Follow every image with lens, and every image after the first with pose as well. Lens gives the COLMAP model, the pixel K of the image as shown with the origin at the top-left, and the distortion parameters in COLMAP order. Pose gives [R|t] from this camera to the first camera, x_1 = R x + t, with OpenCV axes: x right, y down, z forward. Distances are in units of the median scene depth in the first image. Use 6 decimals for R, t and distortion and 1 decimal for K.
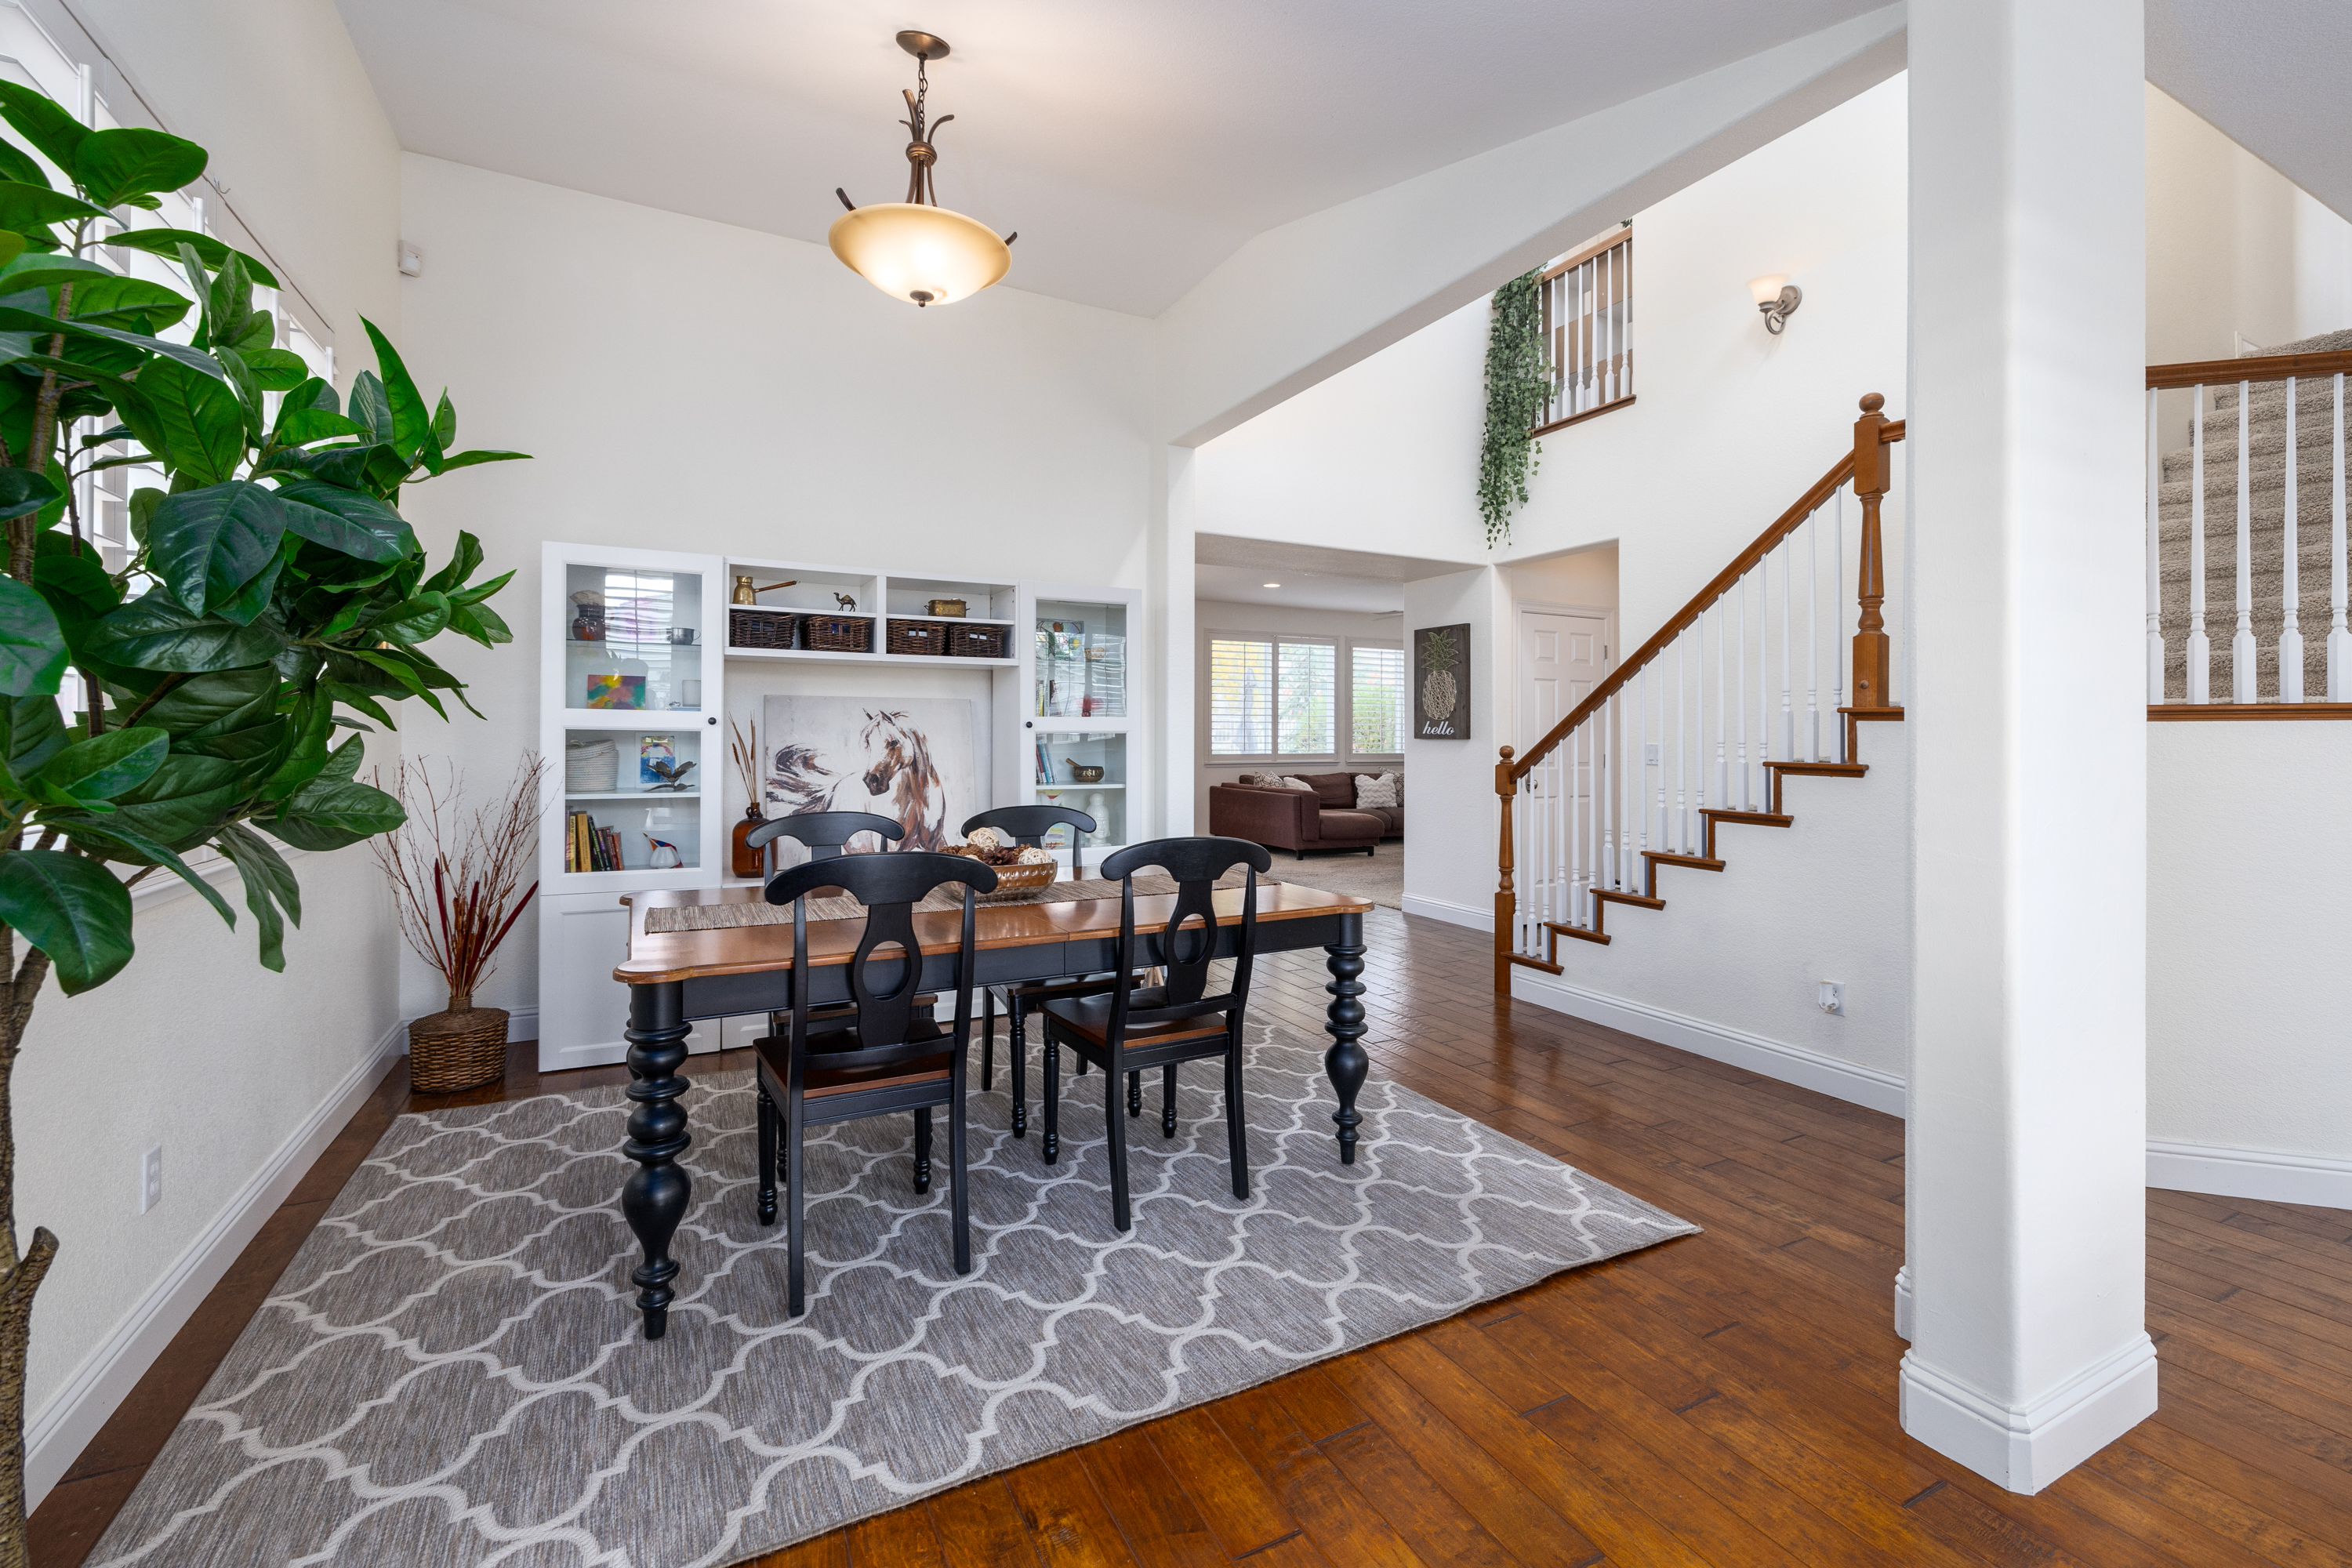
lens RADIAL K [[1010.1, 0, 1179.7], [0, 1010.1, 733.3], [0, 0, 1]] dist [-0.001035, -0.000223]
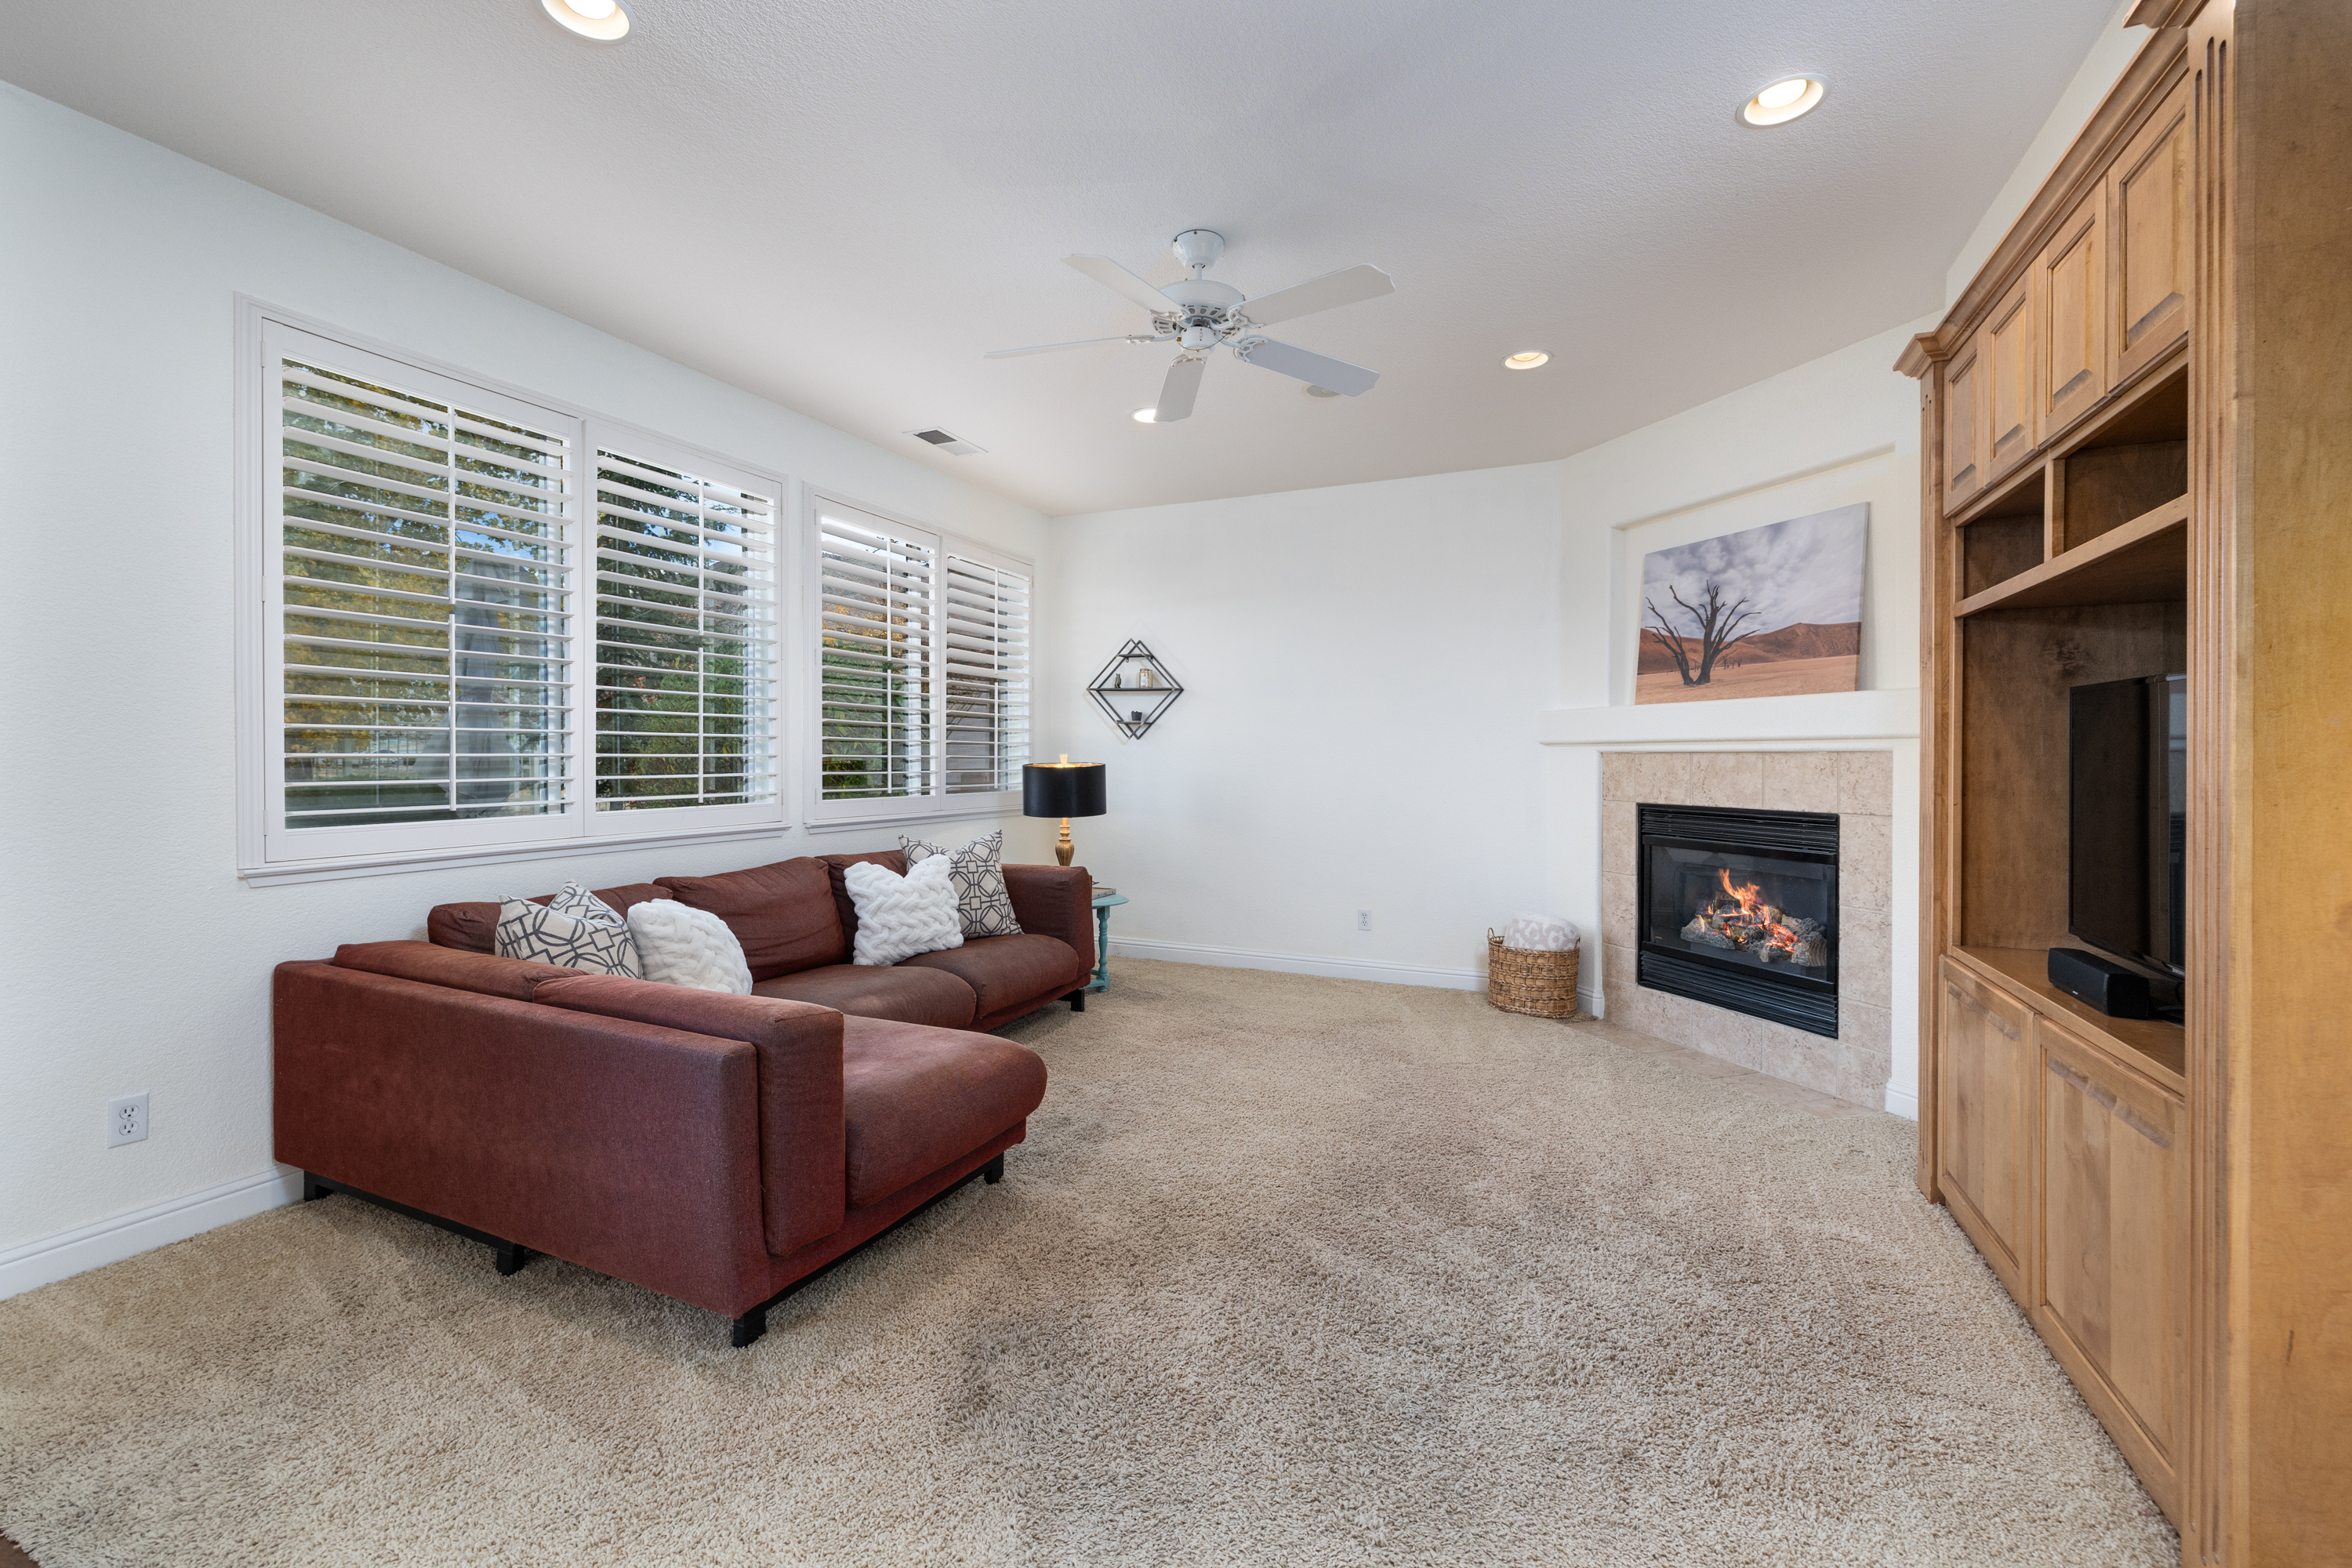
lens RADIAL K [[1005.7, 0, 1171.0], [0, 1005.7, 750.5], [0, 0, 1]] dist [-0.000585, -0.000063]
pose [[0.790222, 0.000454, 0.612821, 0.123651], [-0.004611, 0.999976, 0.005204, -0.001424], [-0.612804, -0.006938, 0.790205, 1.639720]]
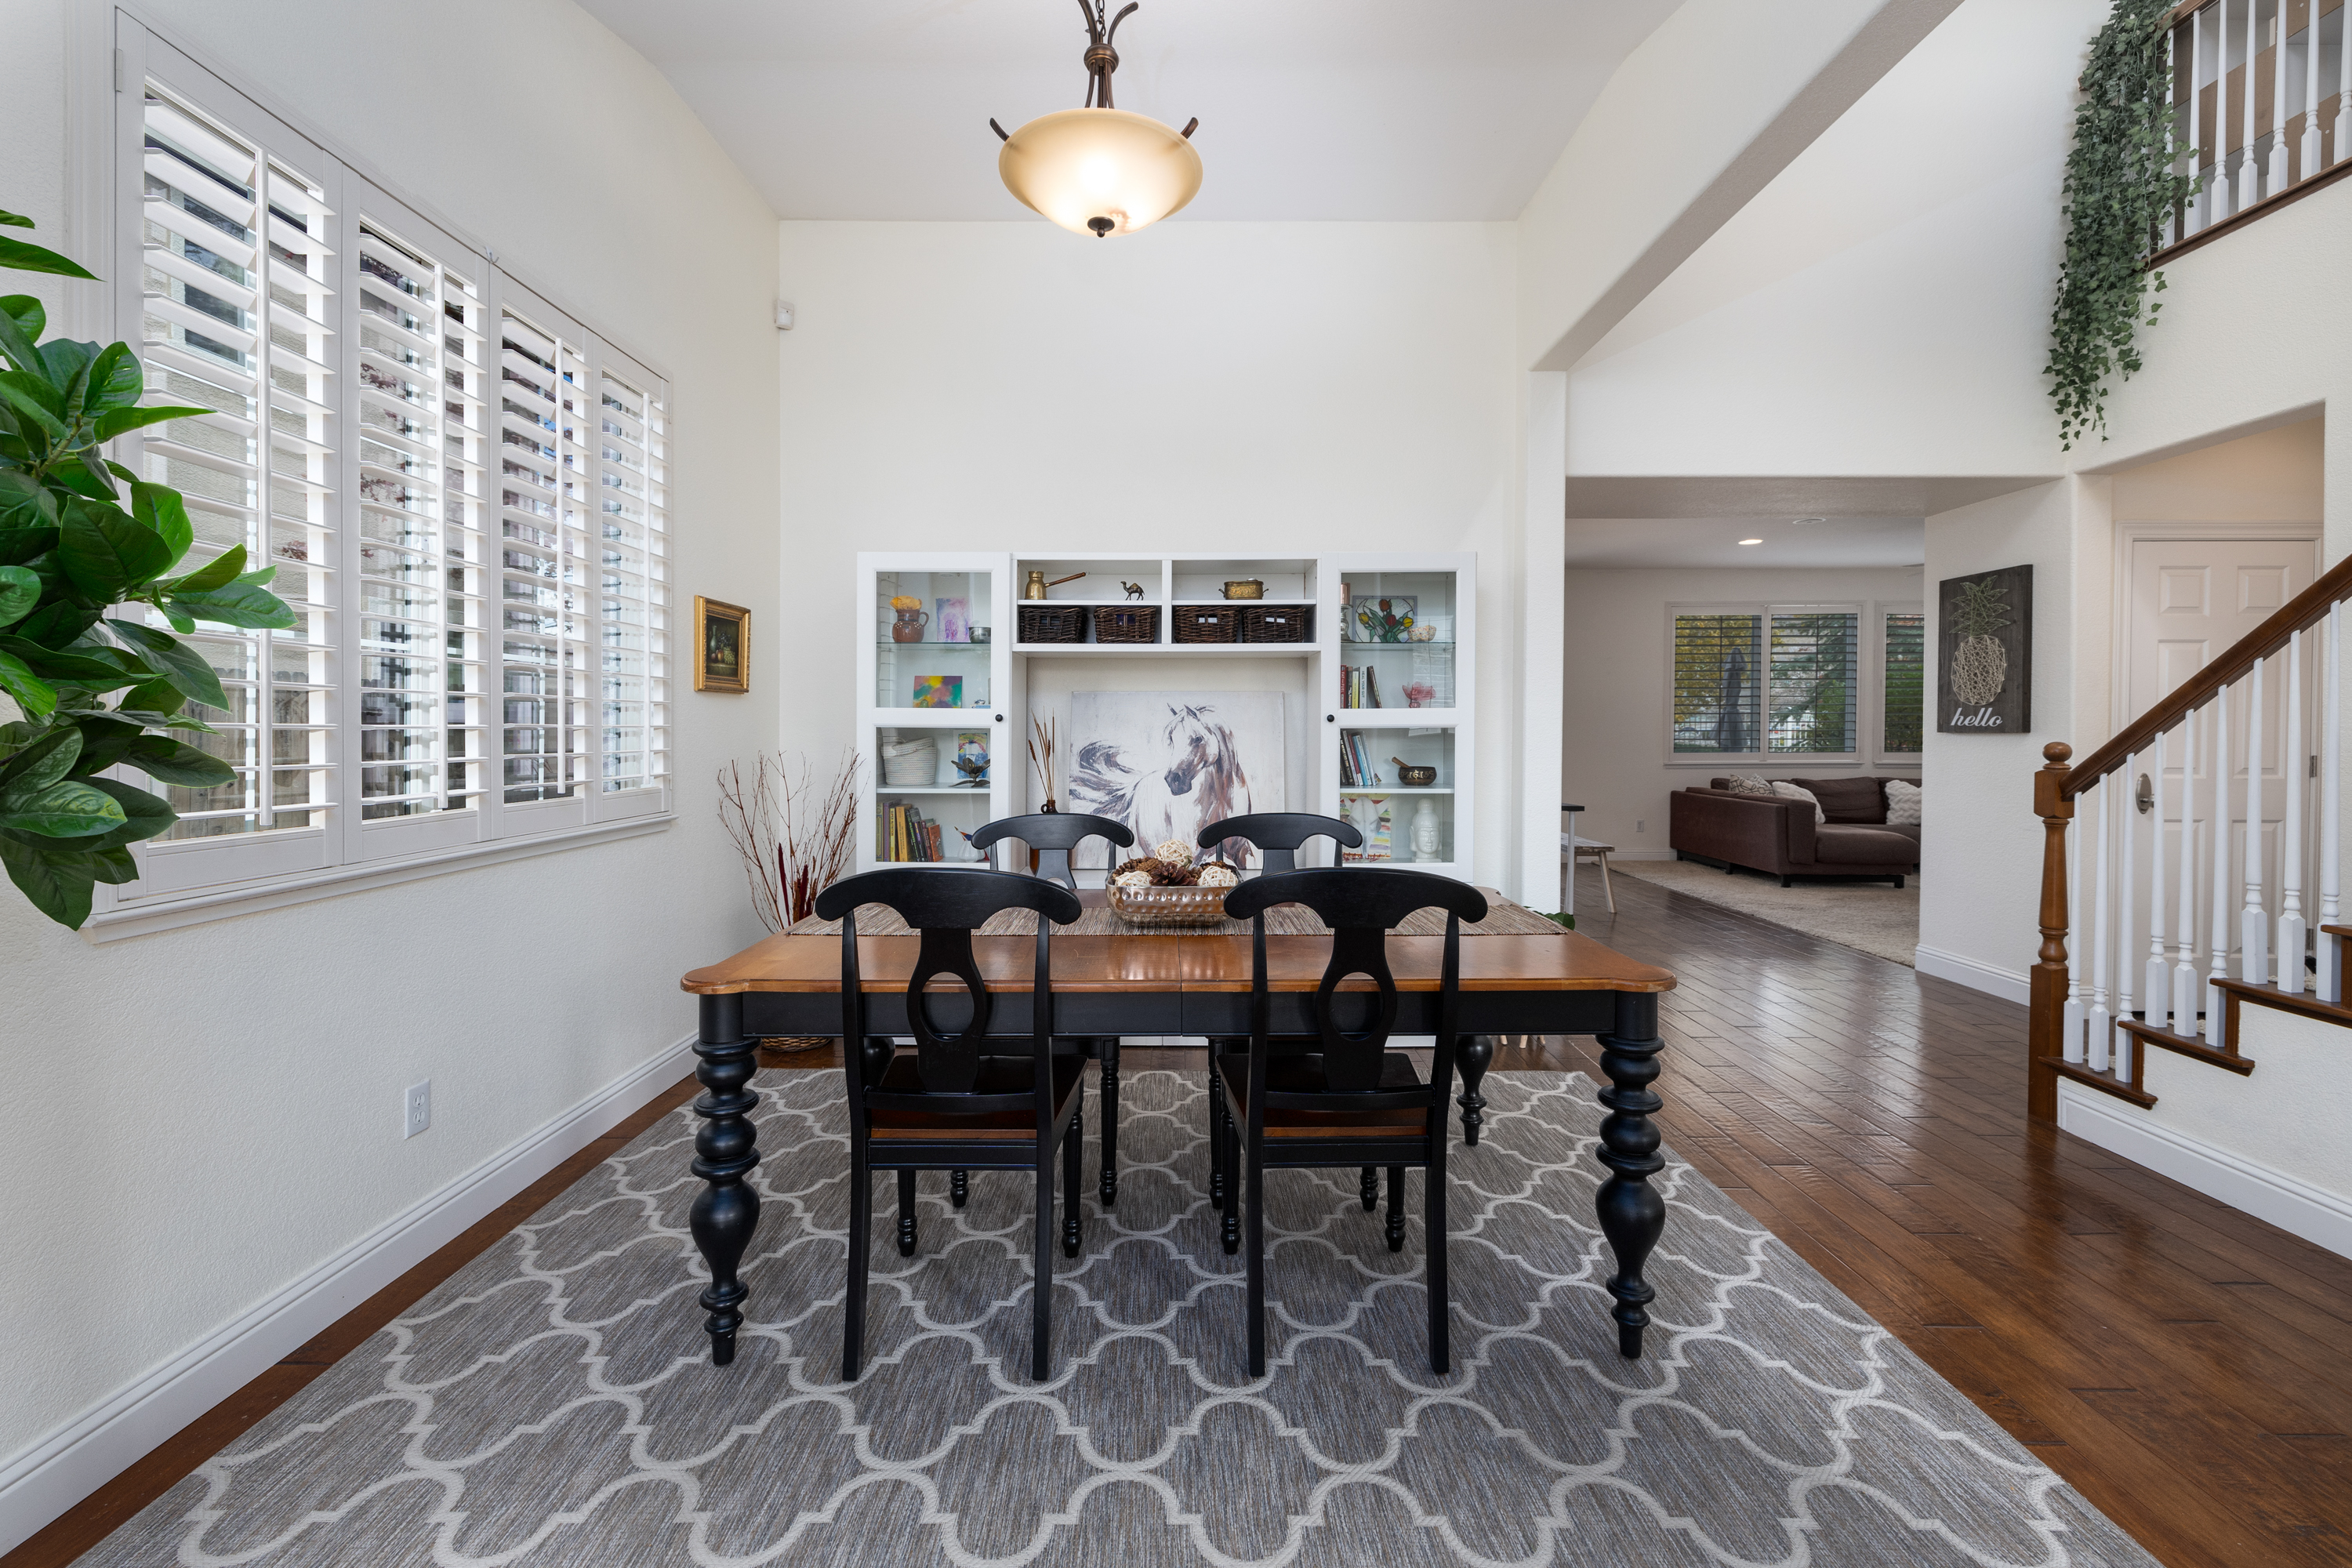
lens RADIAL K [[1005.7, 0, 1171.0], [0, 1005.7, 750.5], [0, 0, 1]] dist [-0.000585, -0.000063]
pose [[0.881259, 0.003415, -0.472621, 0.140354], [0.006117, 0.999808, 0.018631, 0.002252], [0.472593, -0.019309, 0.881069, 0.174850]]
